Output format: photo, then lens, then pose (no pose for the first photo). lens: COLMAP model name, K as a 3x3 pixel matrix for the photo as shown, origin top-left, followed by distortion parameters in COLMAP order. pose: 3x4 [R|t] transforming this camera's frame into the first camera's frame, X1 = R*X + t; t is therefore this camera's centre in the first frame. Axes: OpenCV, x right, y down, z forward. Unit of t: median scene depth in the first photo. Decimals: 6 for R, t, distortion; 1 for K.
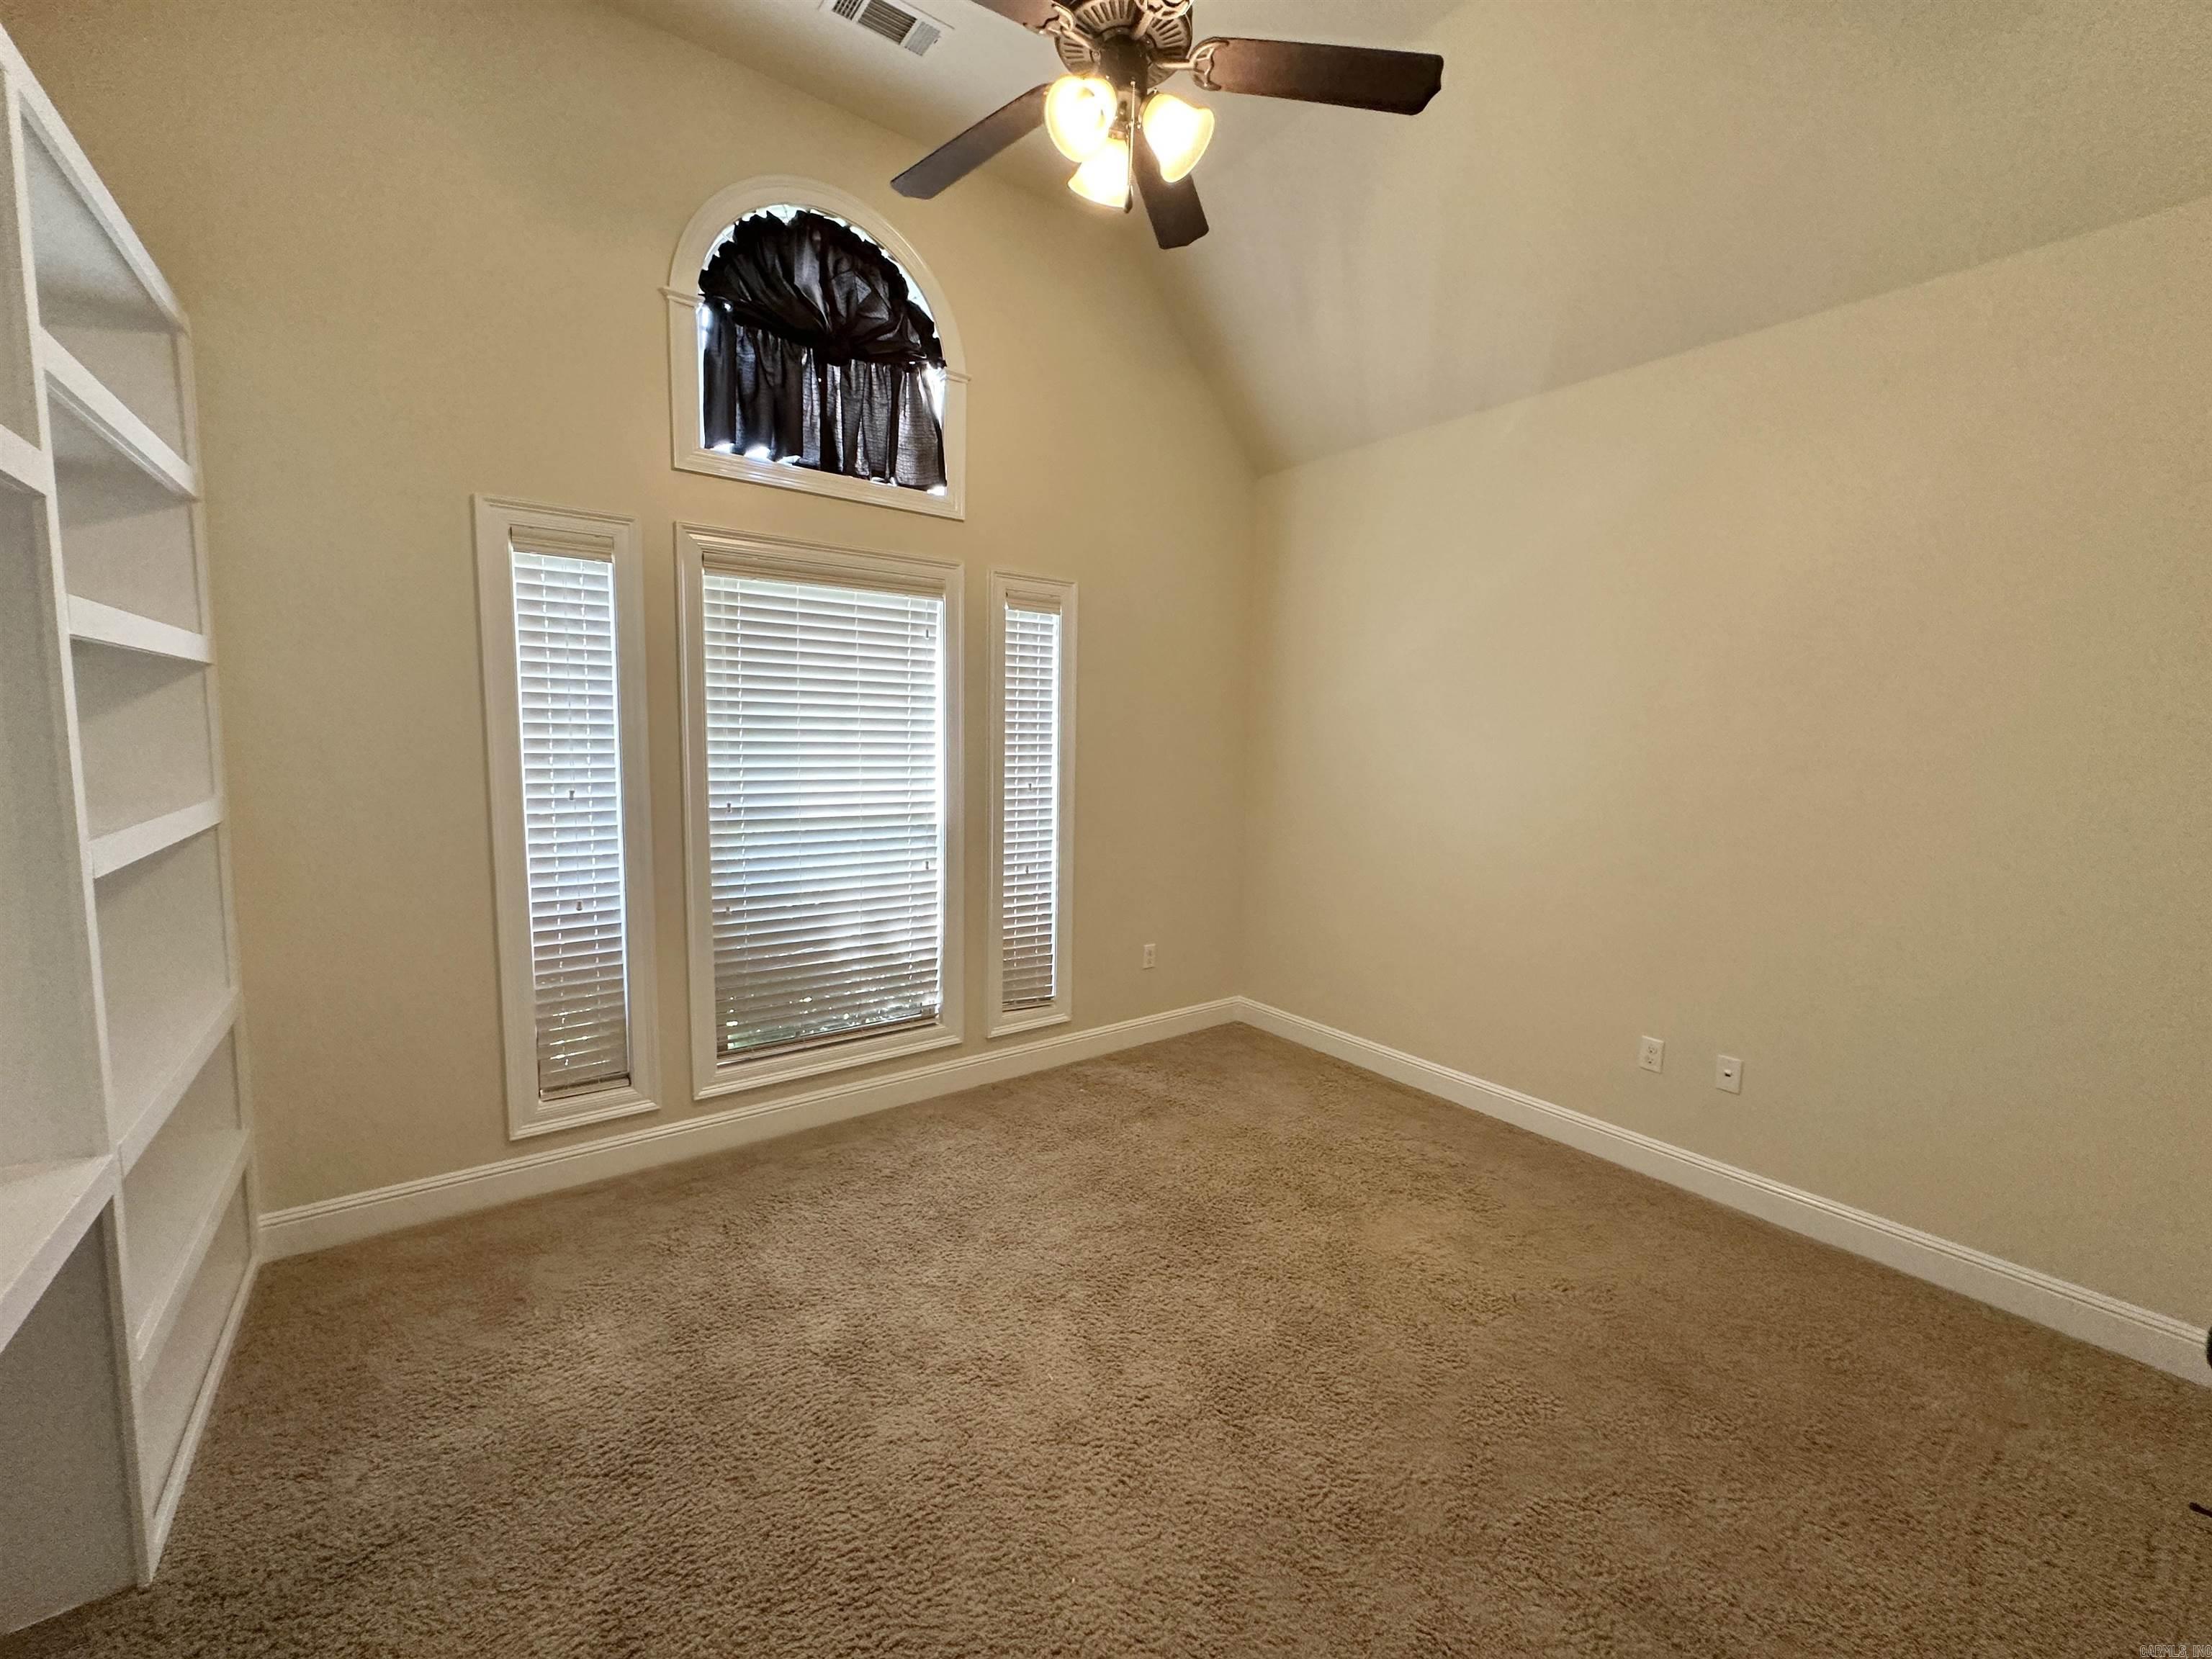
lens RADIAL K [[889.7, 0, 1111.2], [0, 889.7, 822.9], [0, 0, 1]] dist [-0.000101, 0.000210]
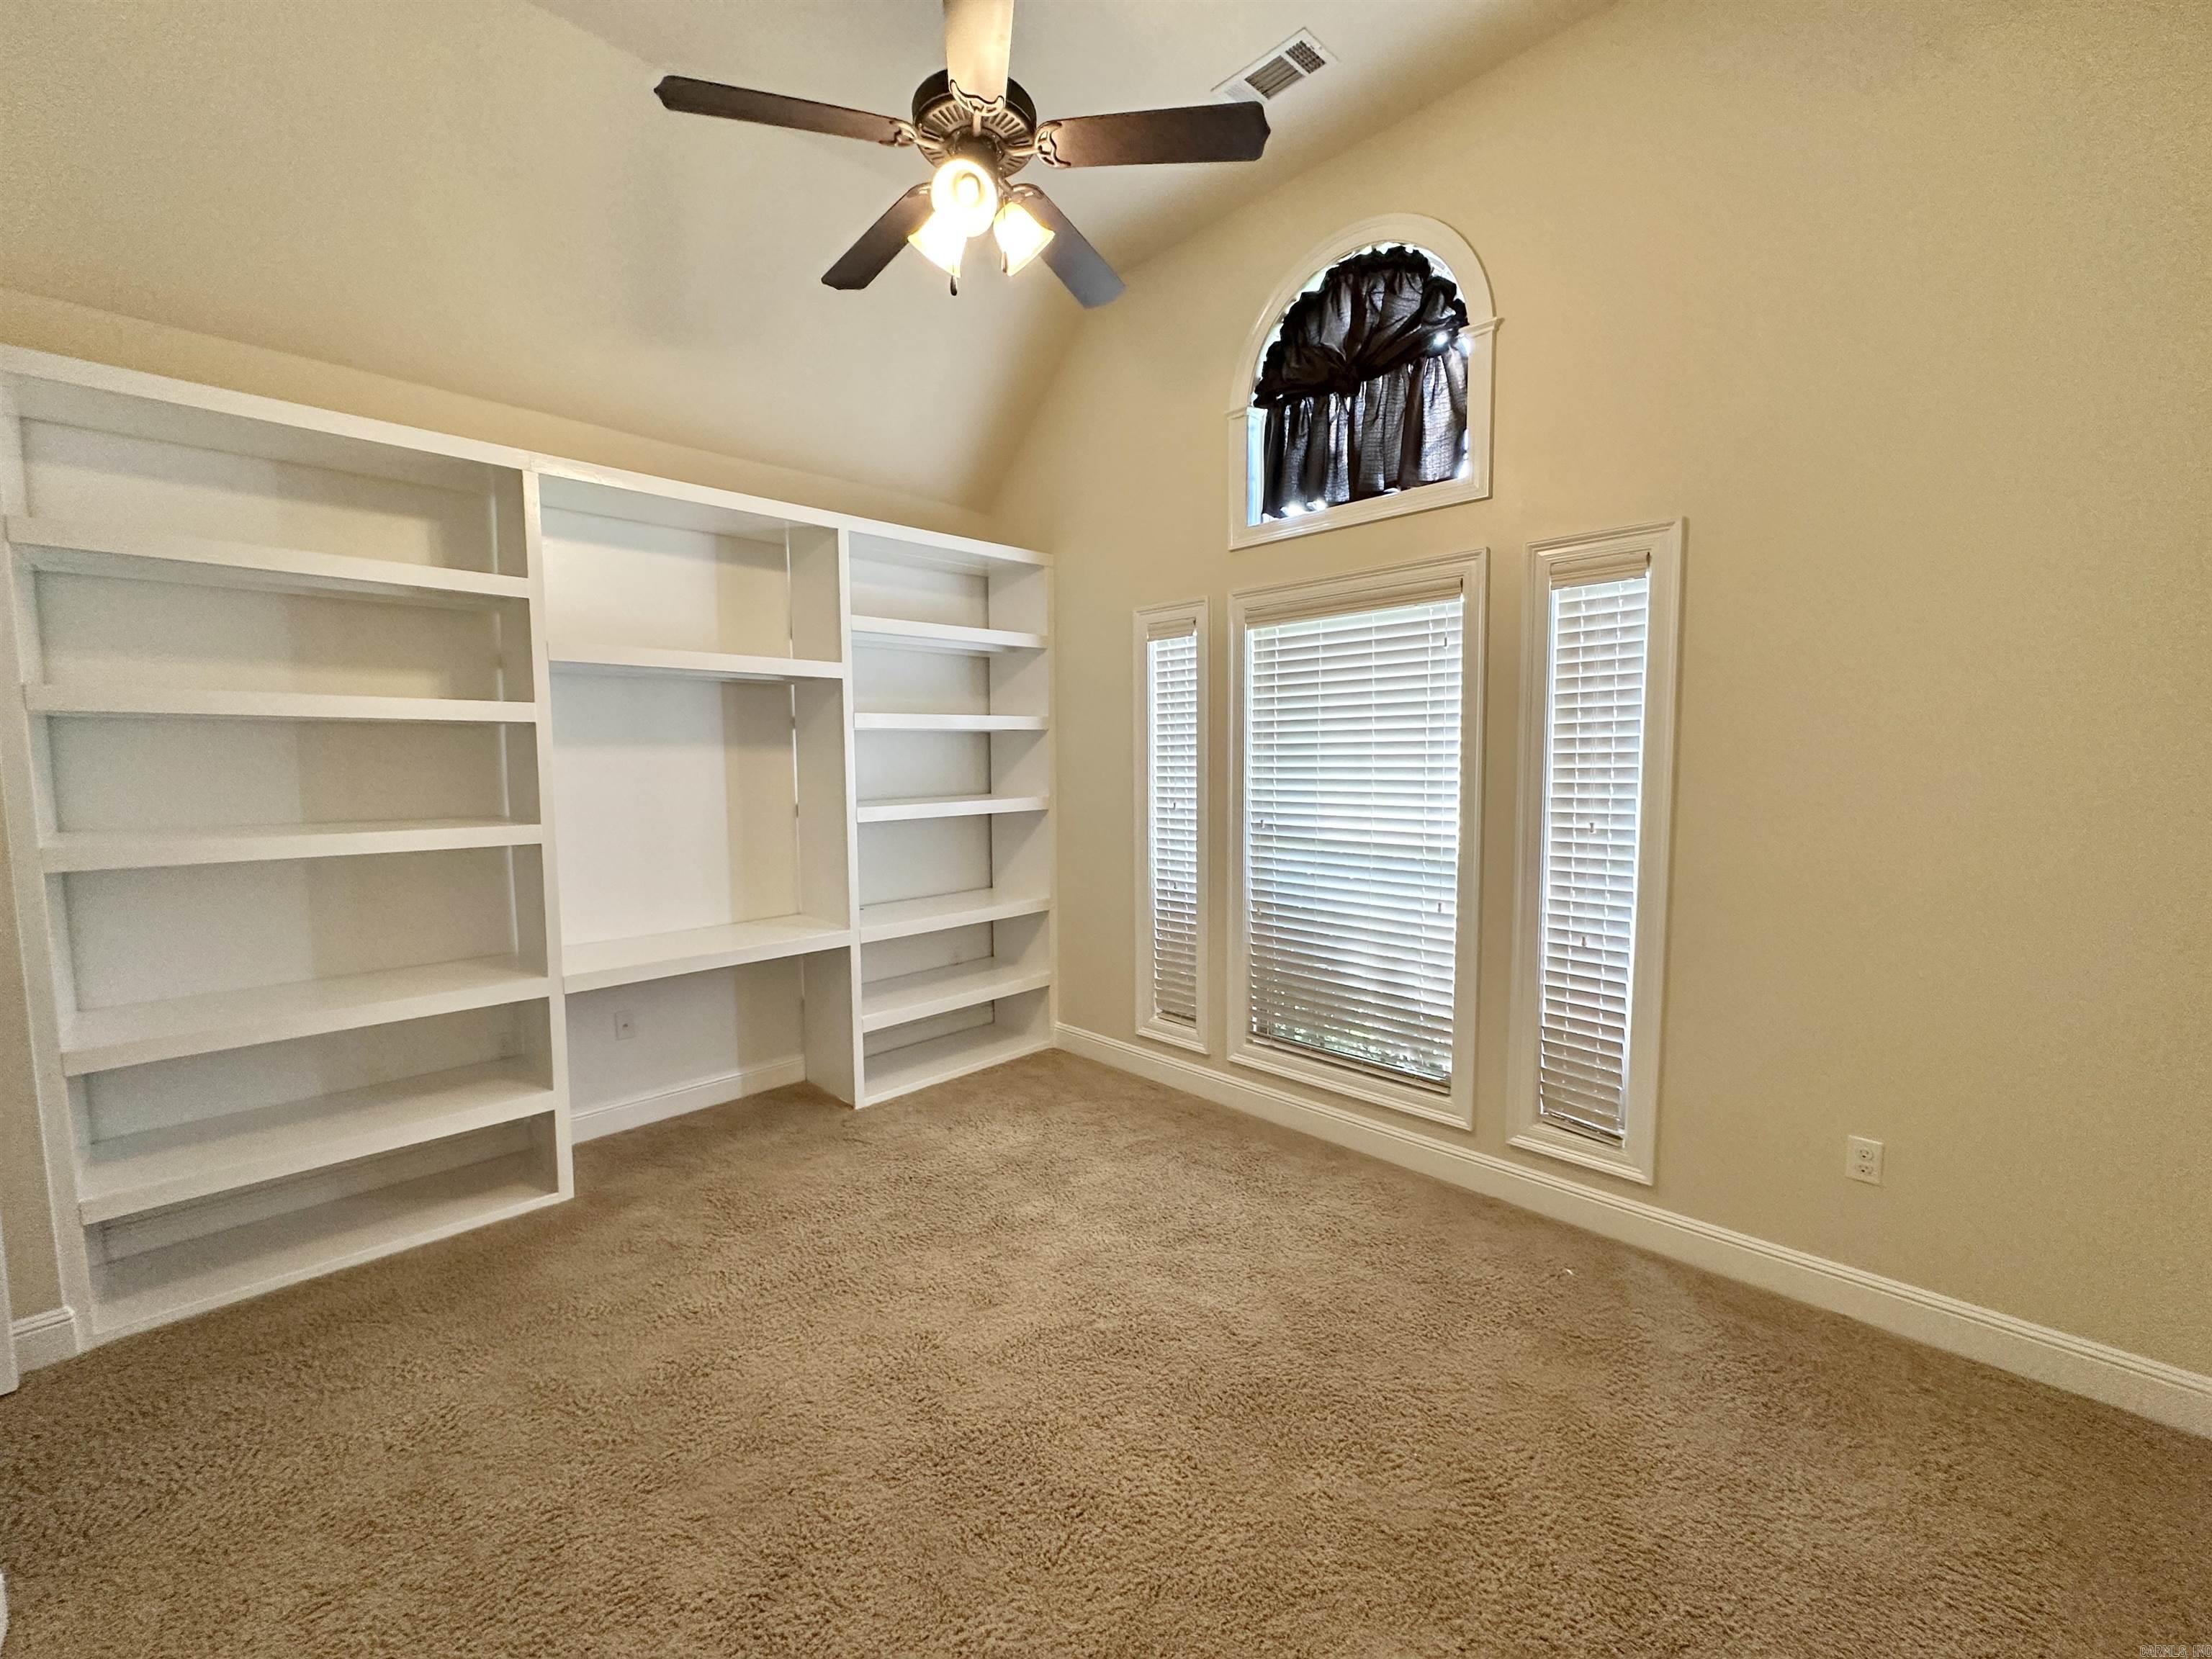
lens RADIAL K [[885.0, 0, 1106.0], [0, 885.0, 829.5], [0, 0, 1]] dist [-0.002563, 0.000717]
pose [[0.138797, 0.056842, -0.988688, 0.670196], [-0.092916, 0.994695, 0.044143, -0.040191], [0.985952, 0.085738, 0.143342, 0.612595]]
